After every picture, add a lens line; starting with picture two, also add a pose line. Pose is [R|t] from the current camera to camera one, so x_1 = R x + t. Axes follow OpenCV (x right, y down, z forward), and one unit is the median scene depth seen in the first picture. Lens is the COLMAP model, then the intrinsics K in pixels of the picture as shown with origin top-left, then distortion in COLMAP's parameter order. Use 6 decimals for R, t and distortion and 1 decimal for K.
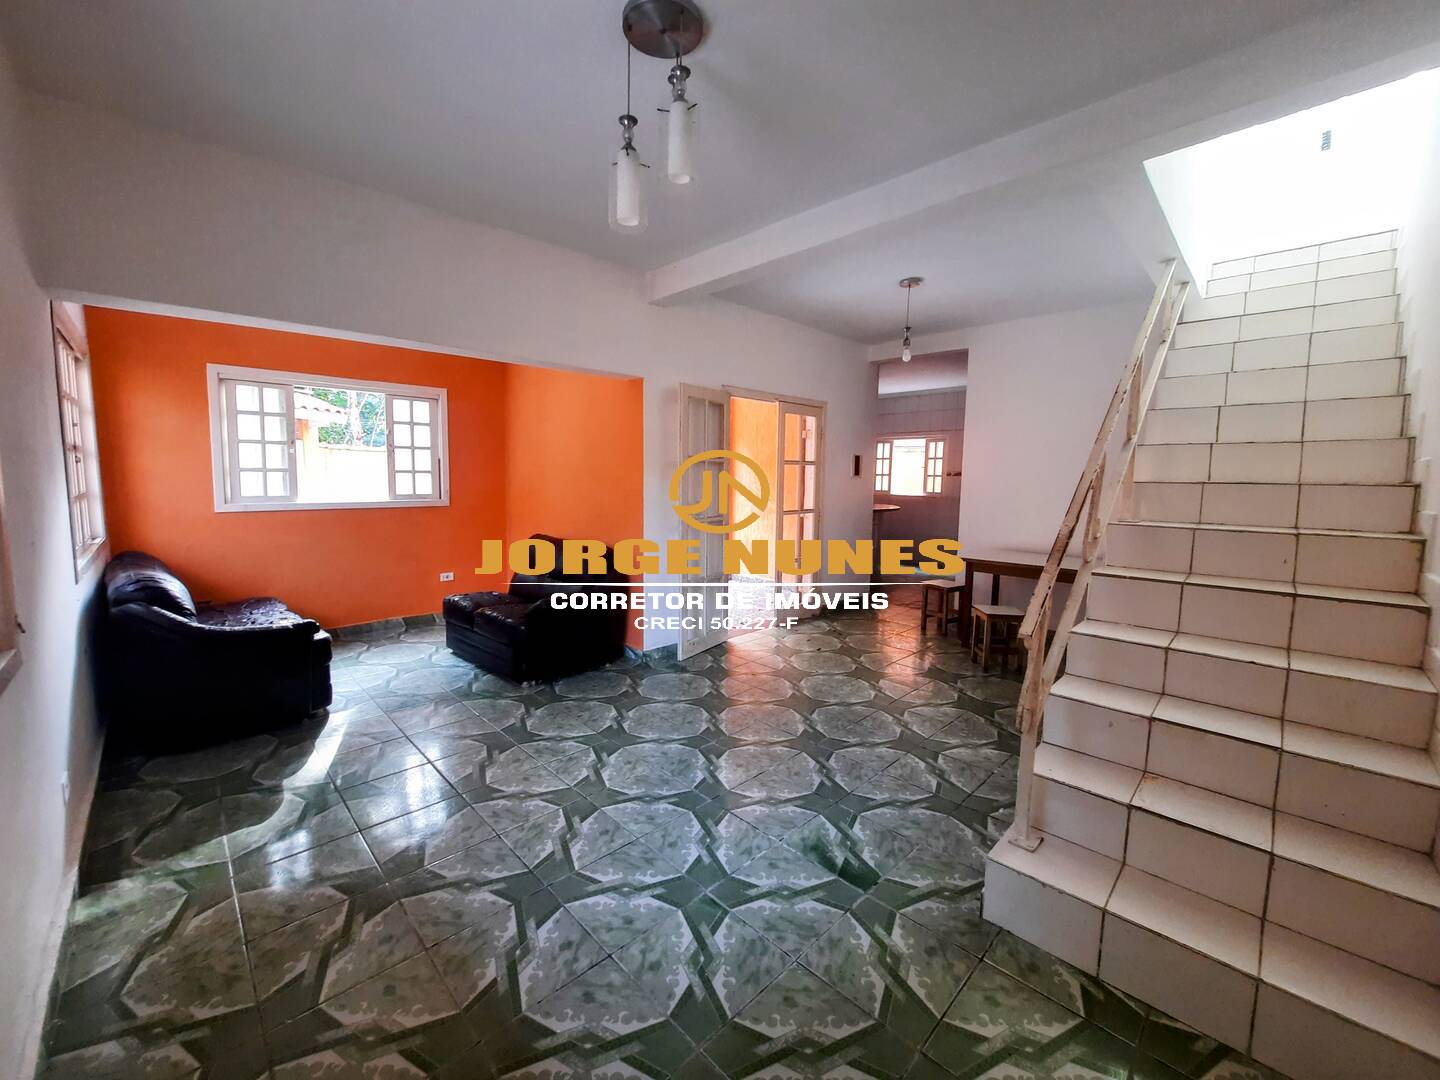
lens RADIAL K [[574.3, 0, 717.8], [0, 574.3, 535.9], [0, 0, 1]] dist [-0.017389, -0.000305]
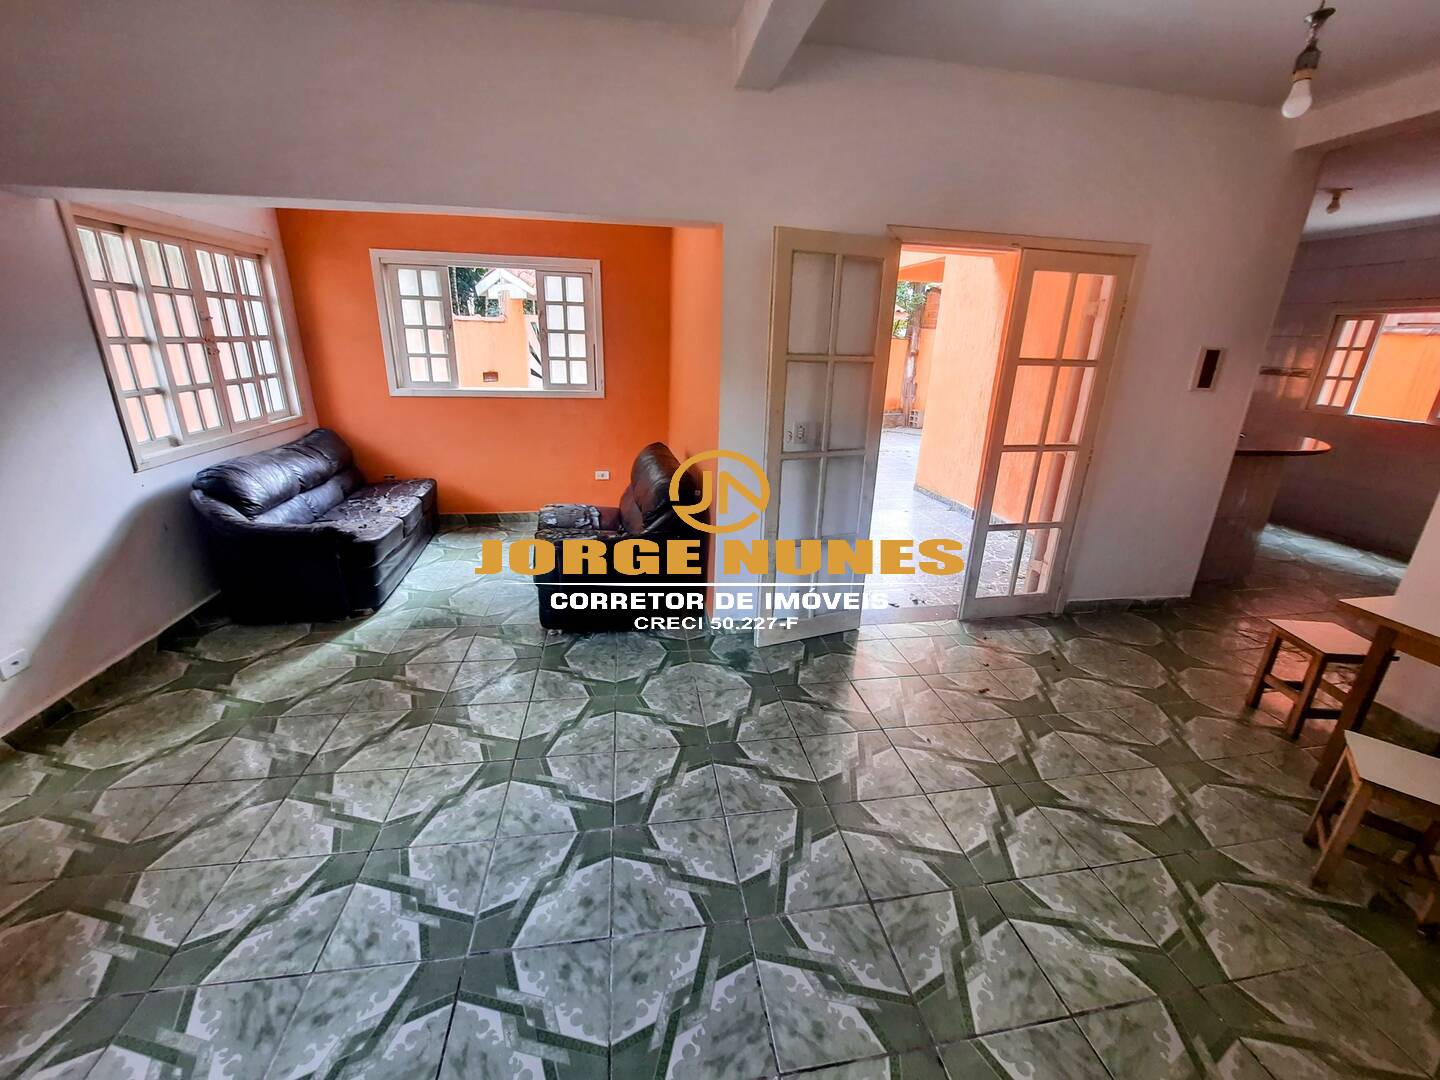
lens RADIAL K [[574.3, 0, 722.5], [0, 574.3, 531.7], [0, 0, 1]] dist [-0.017389, -0.000305]
pose [[0.820176, 0.192666, -0.538694, 0.228618], [-0.079425, 0.970816, 0.226290, -0.072487], [0.566572, -0.142811, 0.811543, 0.363556]]
